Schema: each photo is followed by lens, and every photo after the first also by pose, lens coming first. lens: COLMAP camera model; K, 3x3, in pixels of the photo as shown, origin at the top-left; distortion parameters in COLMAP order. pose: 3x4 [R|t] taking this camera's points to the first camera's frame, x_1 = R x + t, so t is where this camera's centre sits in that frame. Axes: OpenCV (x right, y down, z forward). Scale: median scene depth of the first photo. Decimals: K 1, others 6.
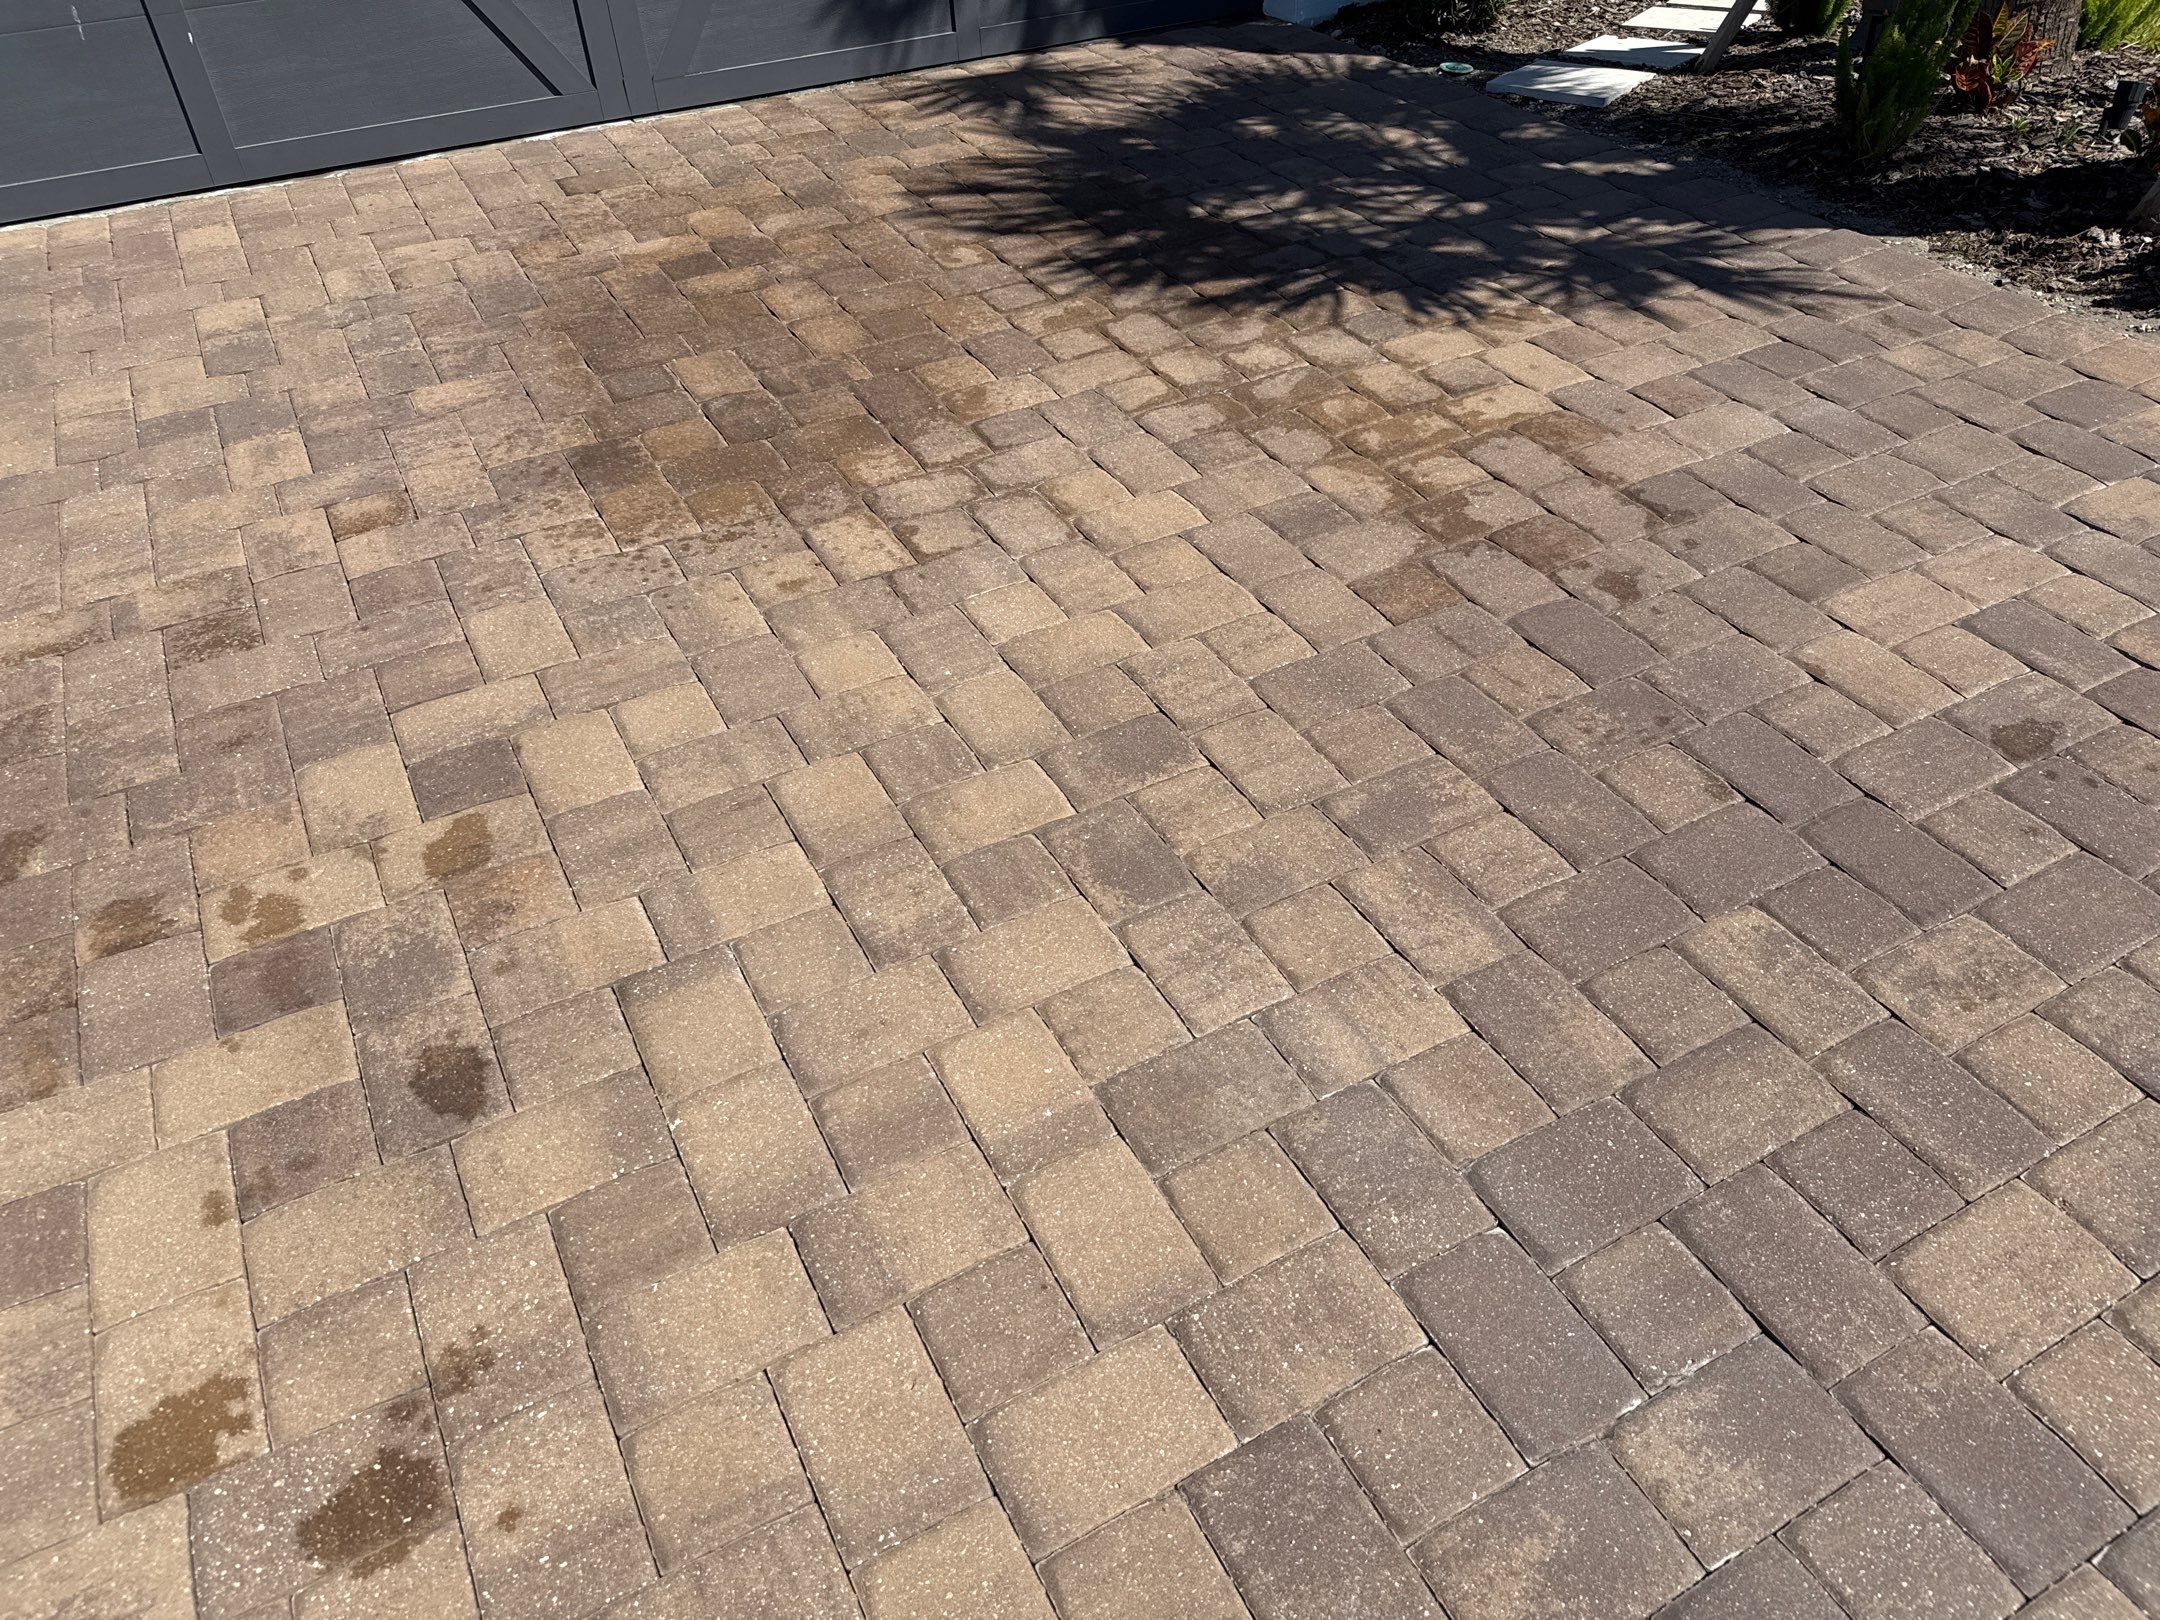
lens RADIAL K [[1511.8, 0, 1067.0], [0, 1511.8, 816.4], [0, 0, 1]] dist [0.063089, -0.093517]
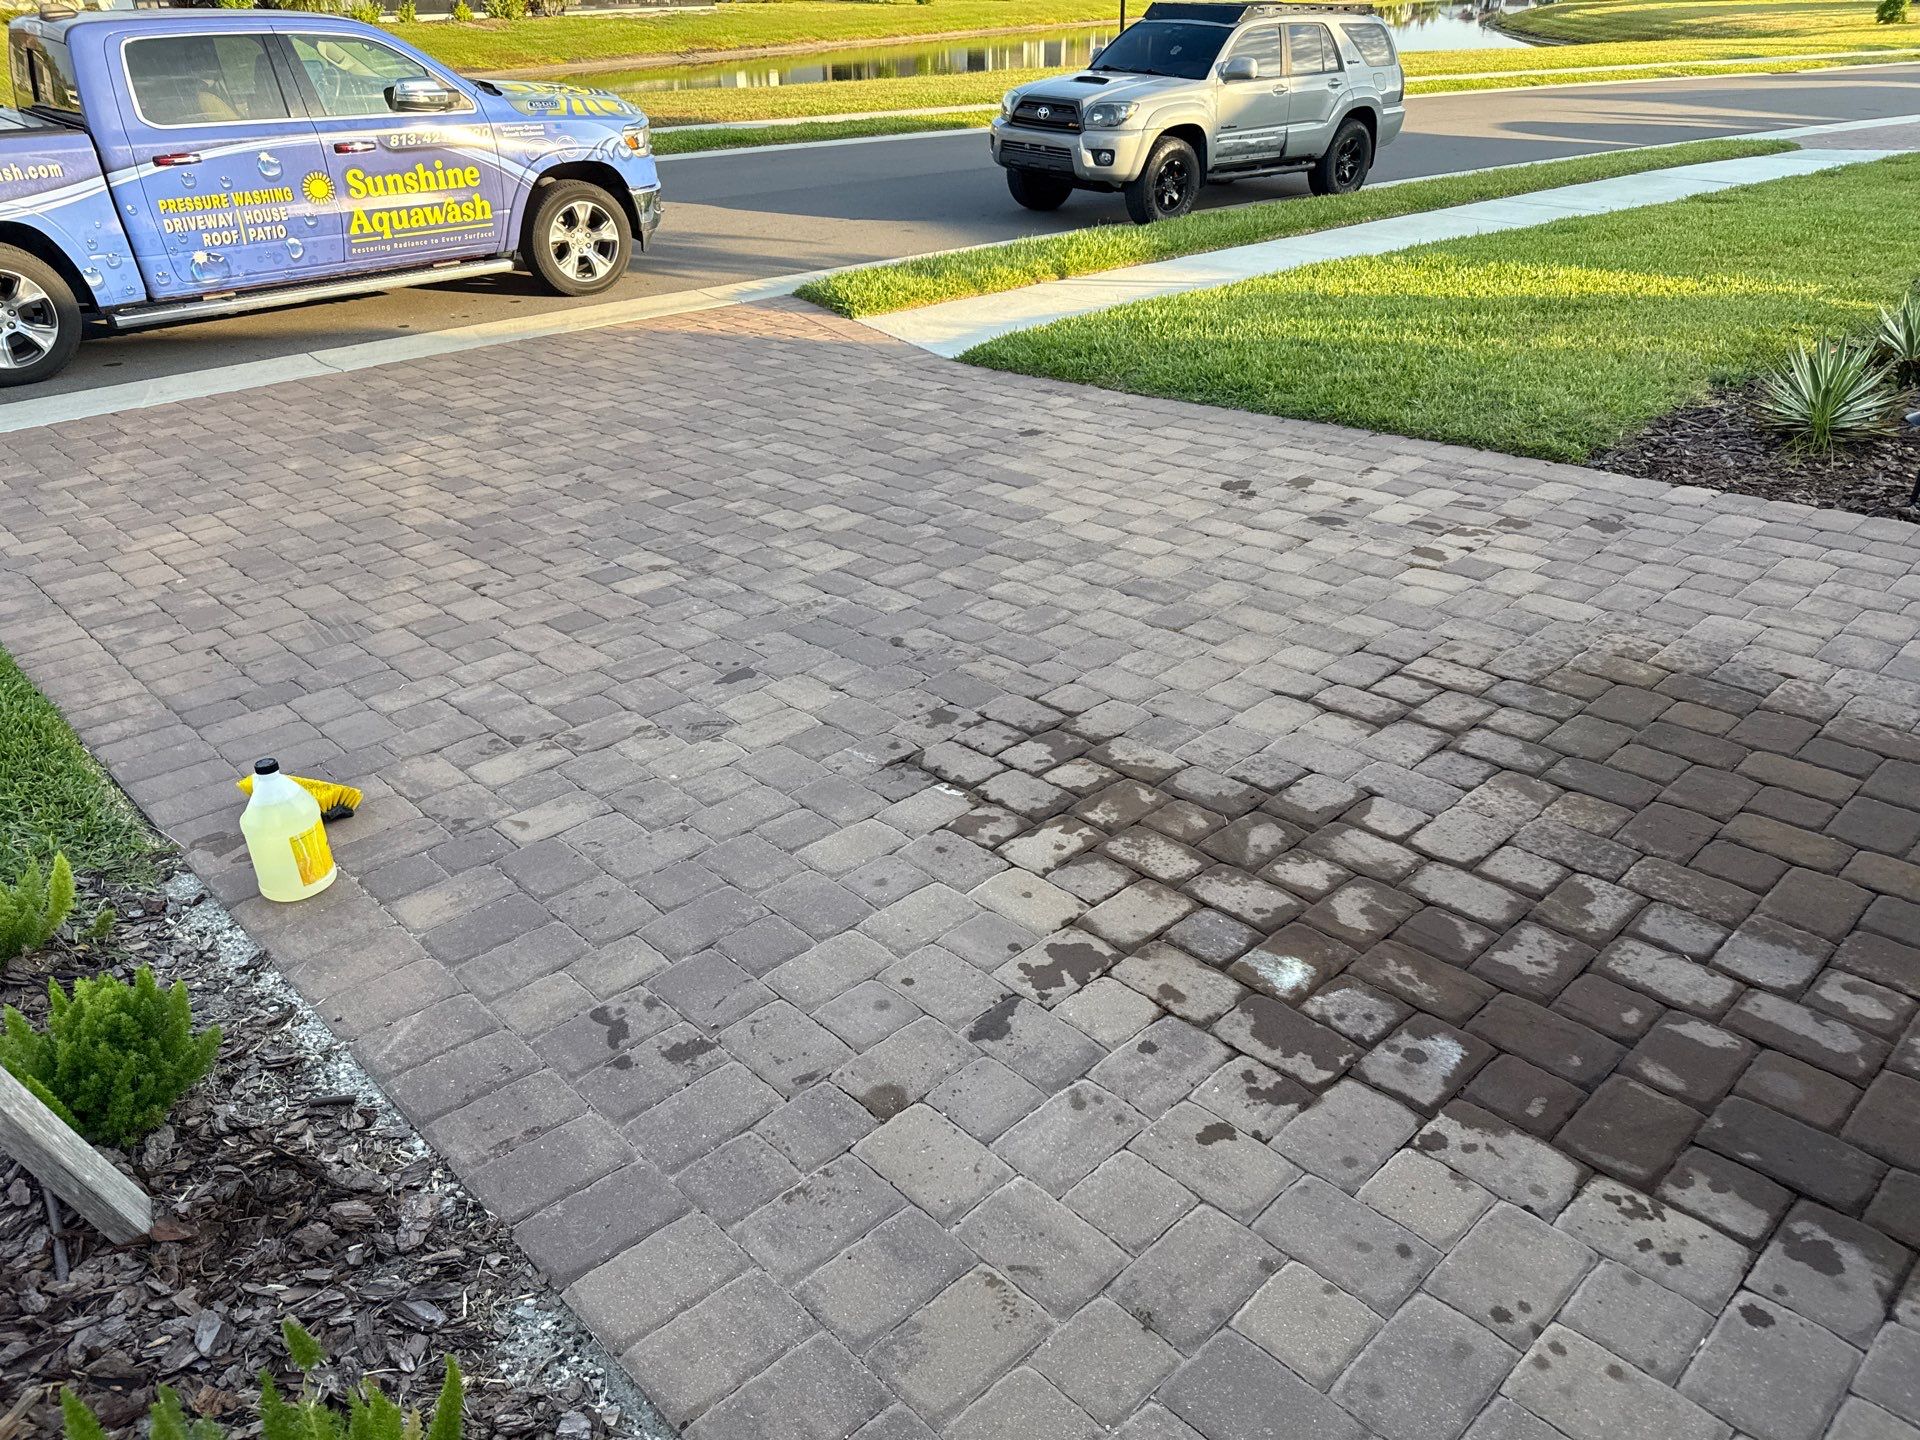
lens RADIAL K [[1333.3, 0, 965.6], [0, 1333.3, 729.9], [0, 0, 1]] dist [0.125535, -0.203213]
pose [[-0.959069, 0.187141, -0.212519, 0.591075], [-0.124081, 0.396880, 0.909445, -1.287947], [0.254539, 0.898590, -0.357415, 1.410689]]
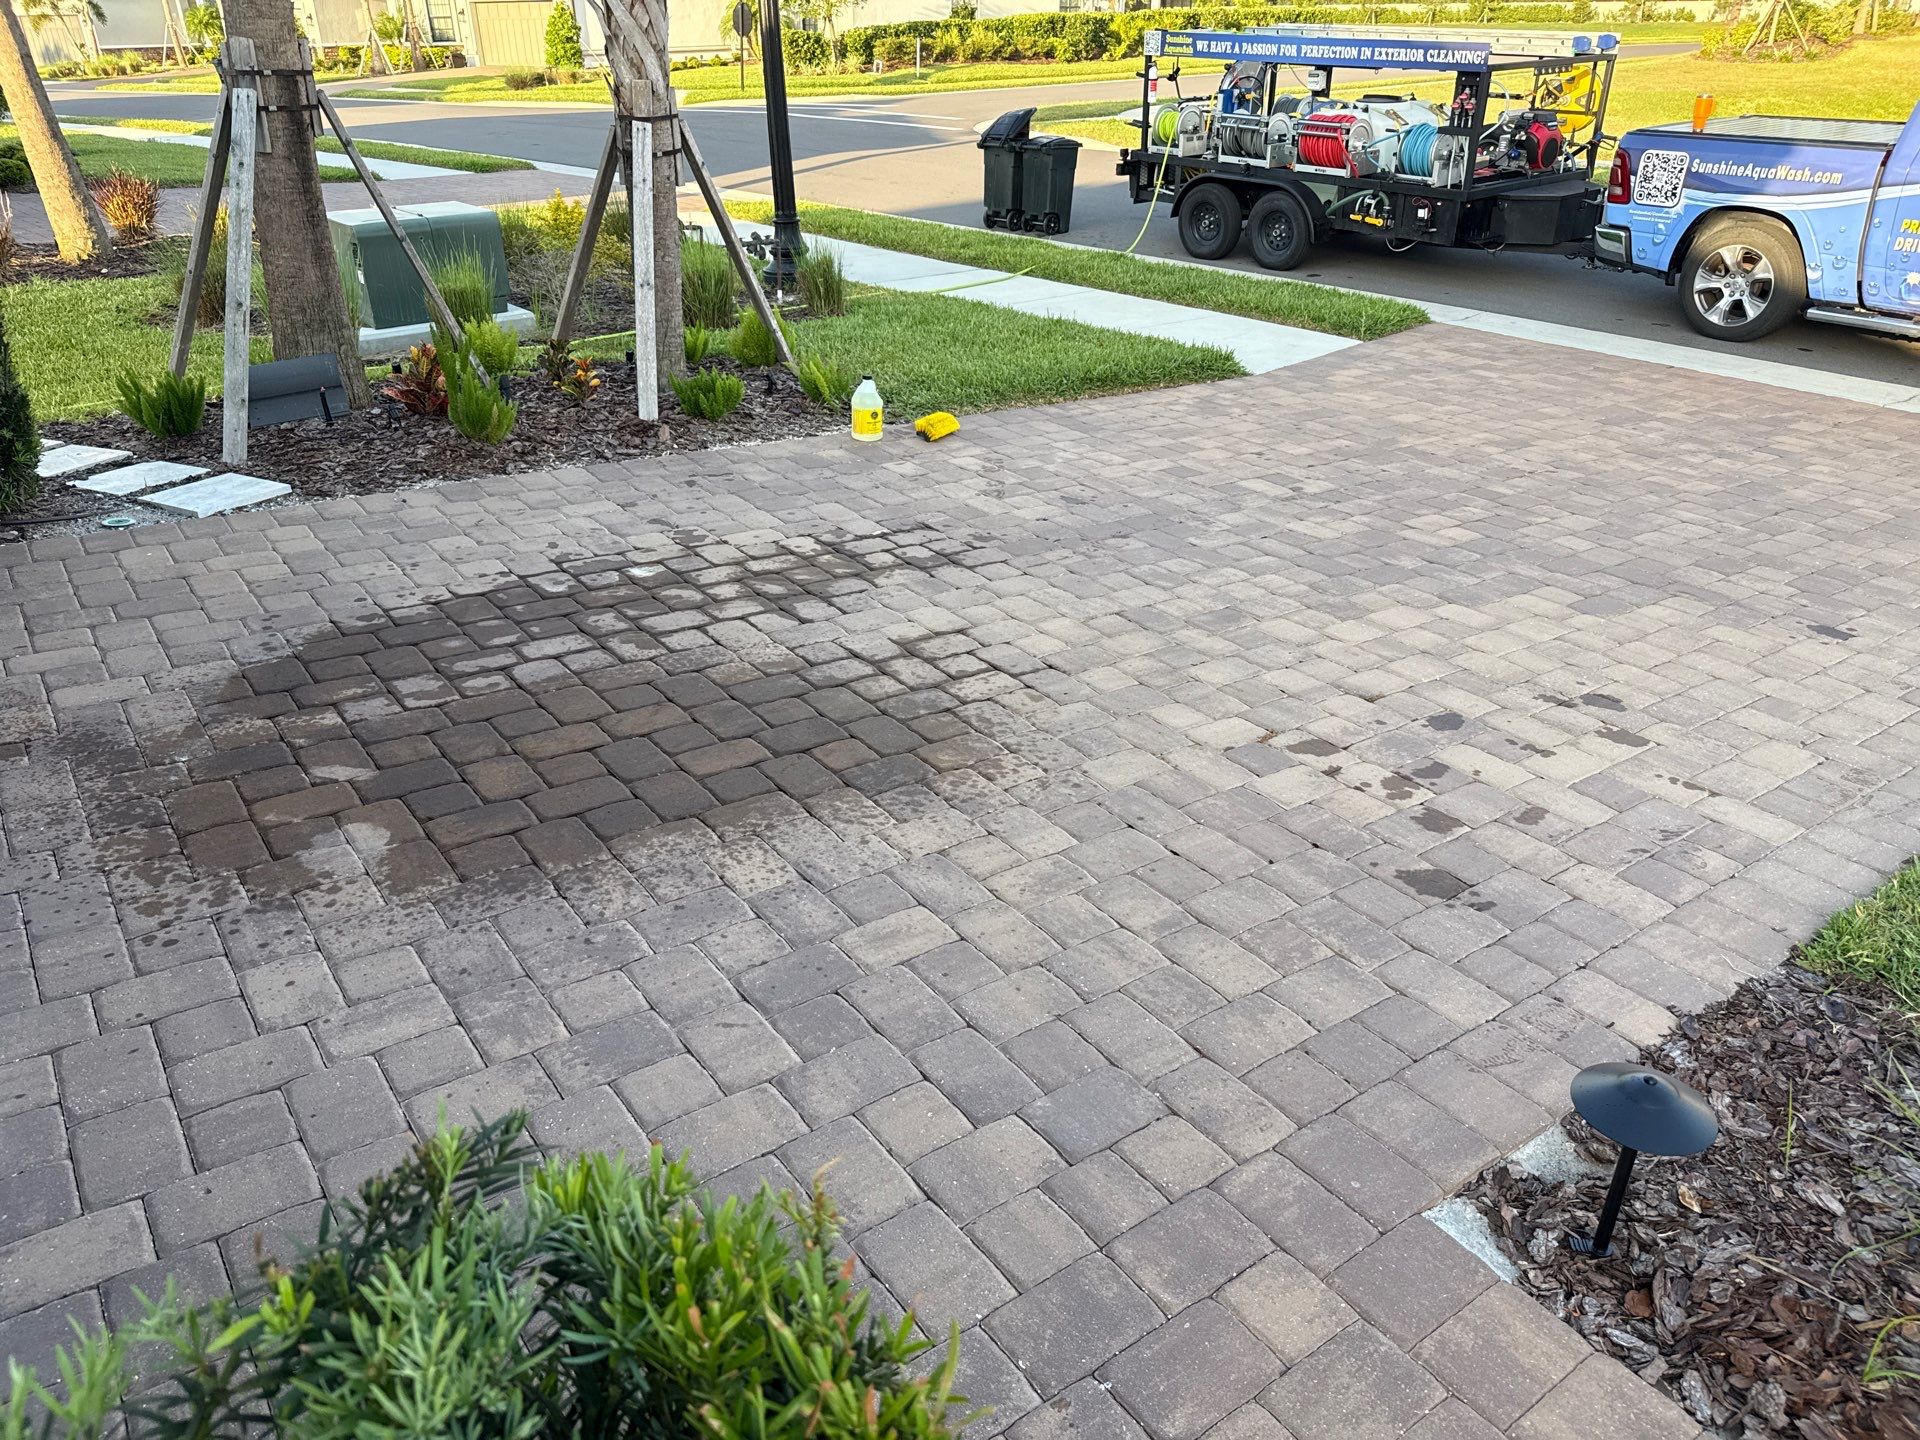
lens RADIAL K [[1336.4, 0, 964.5], [0, 1336.4, 719.3], [0, 0, 1]] dist [0.142566, -0.252980]
pose [[-0.149793, -0.406707, 0.901194, -1.435119], [0.622543, 0.669313, 0.405537, -0.747382], [-0.768116, 0.621779, 0.152934, 0.835516]]
